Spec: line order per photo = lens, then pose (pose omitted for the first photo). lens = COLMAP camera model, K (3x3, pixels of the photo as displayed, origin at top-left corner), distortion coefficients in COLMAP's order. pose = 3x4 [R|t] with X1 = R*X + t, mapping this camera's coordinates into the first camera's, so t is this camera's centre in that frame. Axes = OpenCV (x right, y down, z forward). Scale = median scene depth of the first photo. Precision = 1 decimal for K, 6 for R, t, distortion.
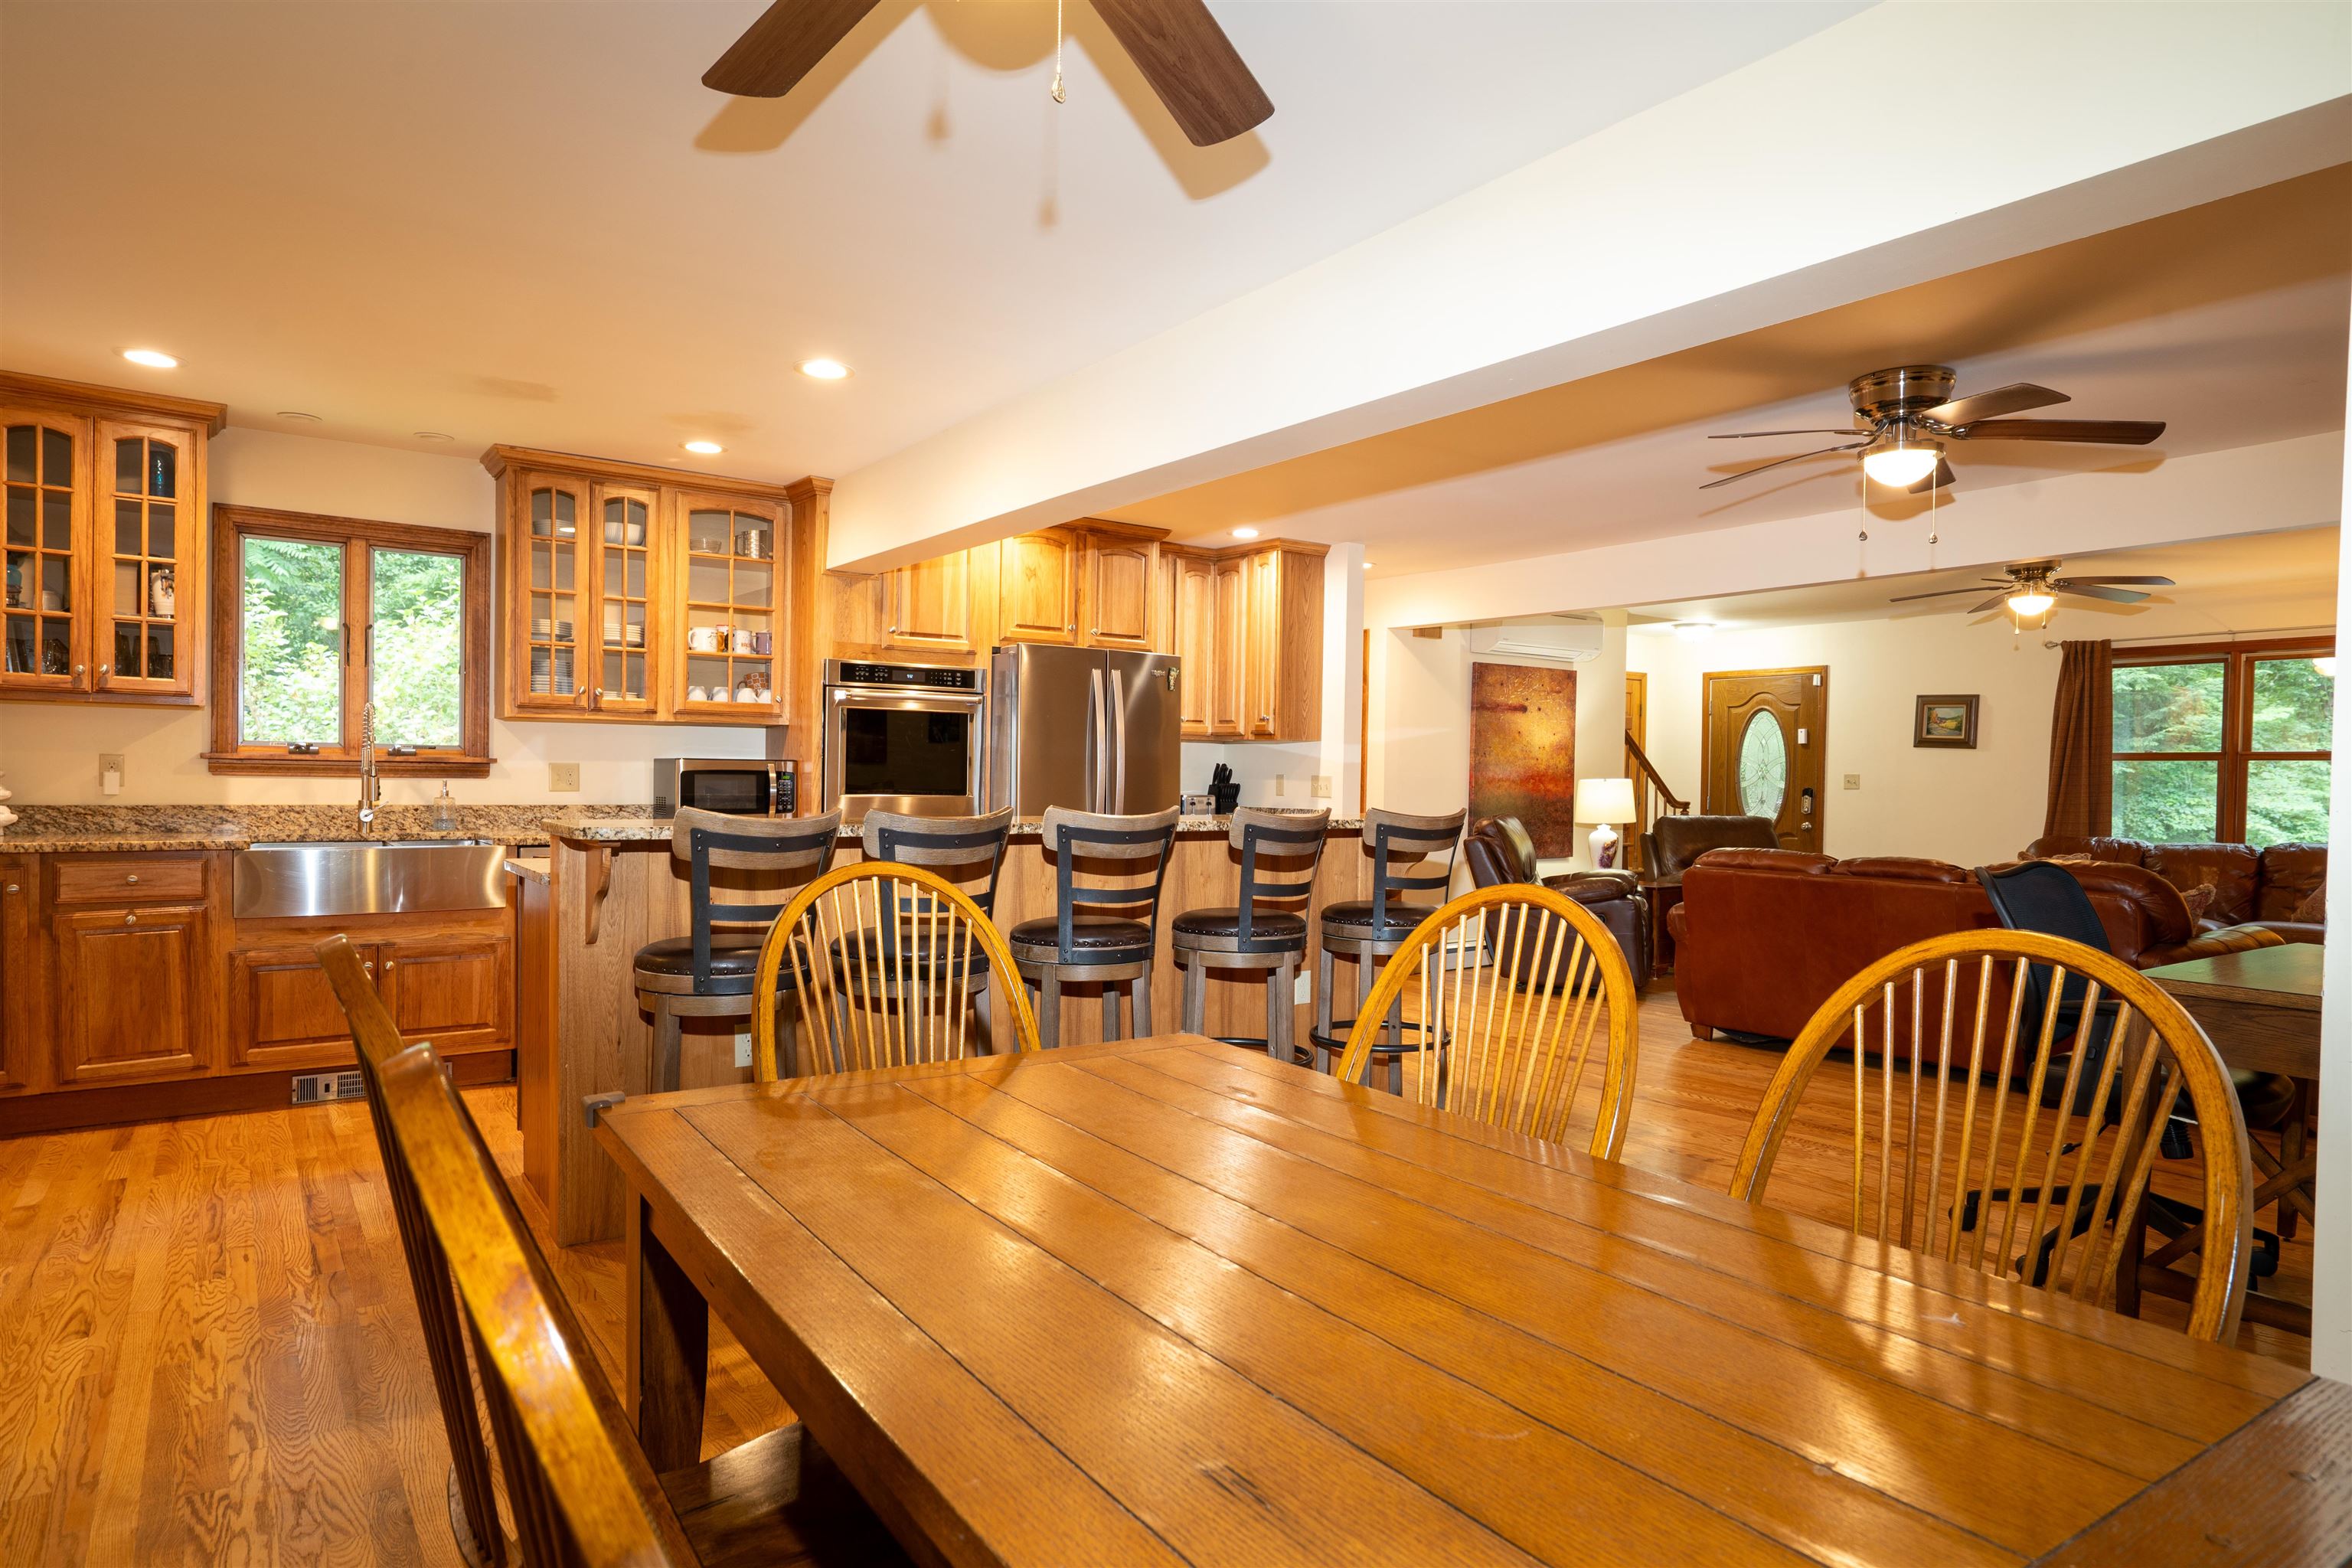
lens RADIAL K [[1348.0, 0, 1176.0], [0, 1348.0, 803.8], [0, 0, 1]] dist [-0.043880, 0.041508]
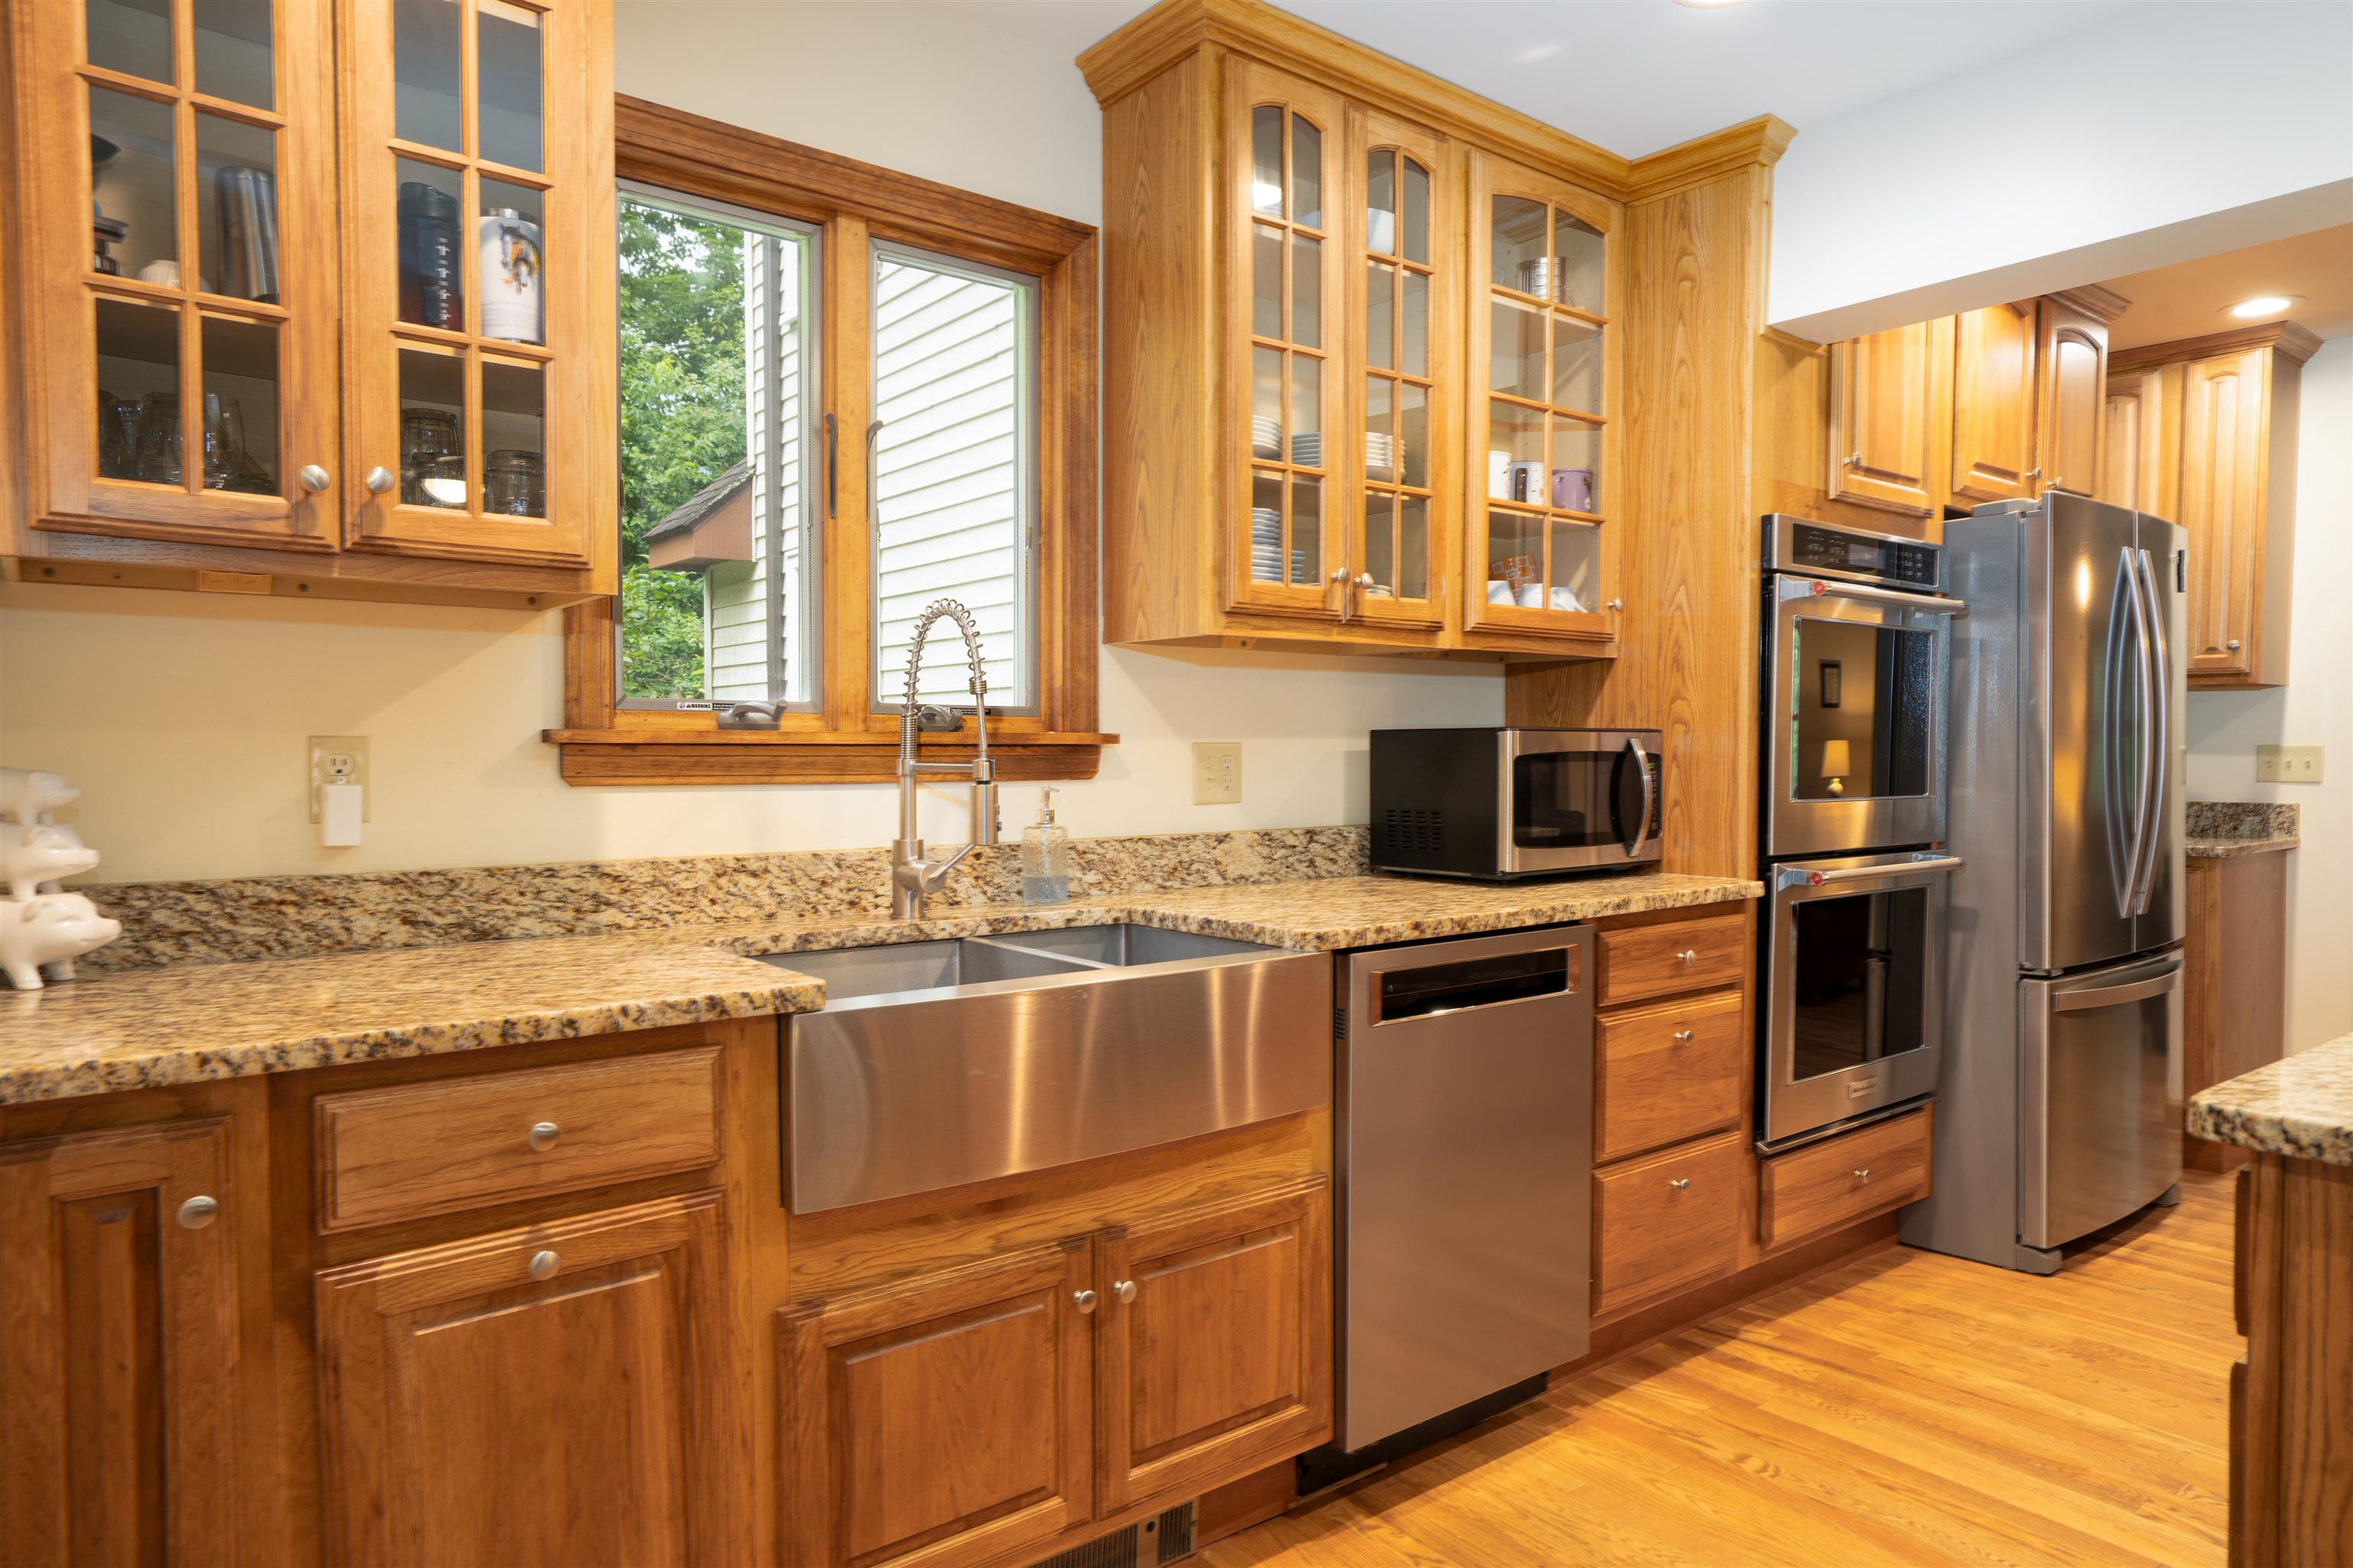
lens RADIAL K [[1428.3, 0, 1173.9], [0, 1428.3, 798.6], [0, 0, 1]] dist [-0.050055, 0.058125]
pose [[0.998685, -0.018841, 0.047674, -0.583980], [0.018250, 0.999751, 0.012805, -0.020557], [-0.047903, -0.011918, 0.998781, 0.595990]]
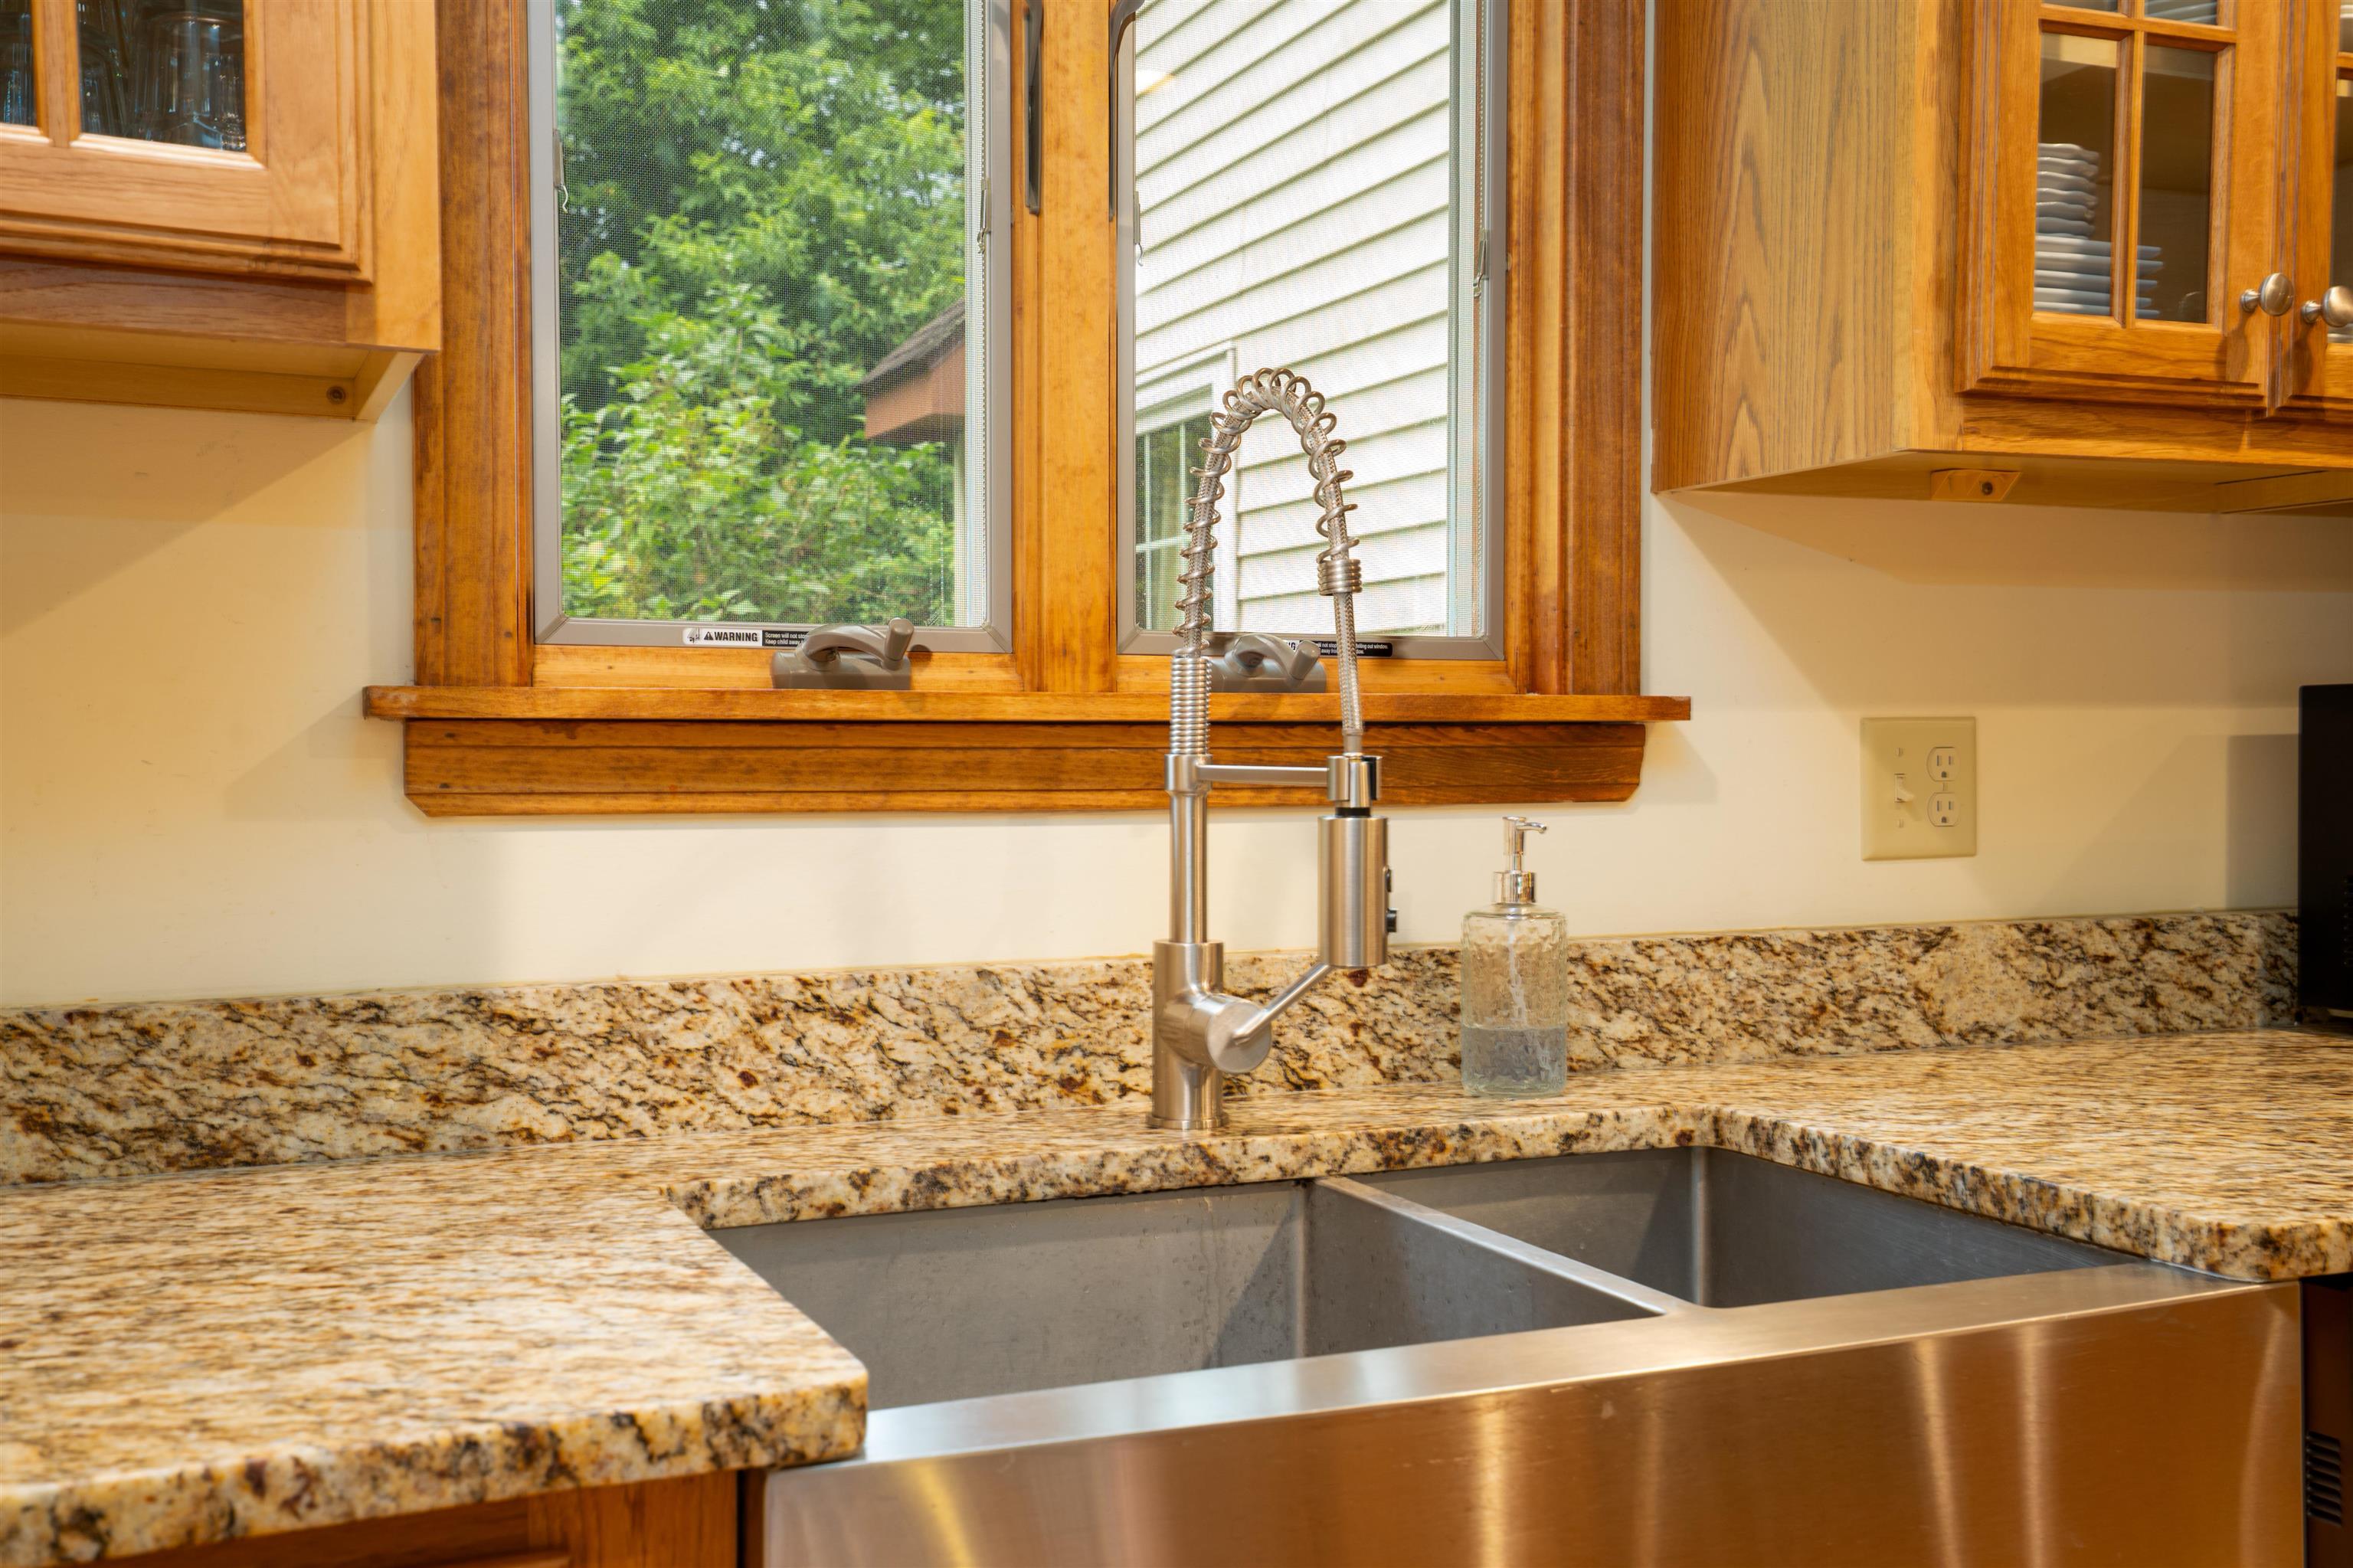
lens RADIAL K [[2275.5, 0, 1171.5], [0, 2275.5, 798.4], [0, 0, 1]] dist [0.056155, 0.042110]
pose [[0.978992, -0.014767, -0.203363, -0.585871], [0.014608, 0.999891, -0.002287, -0.022279], [0.203375, -0.000732, 0.979101, 0.752329]]
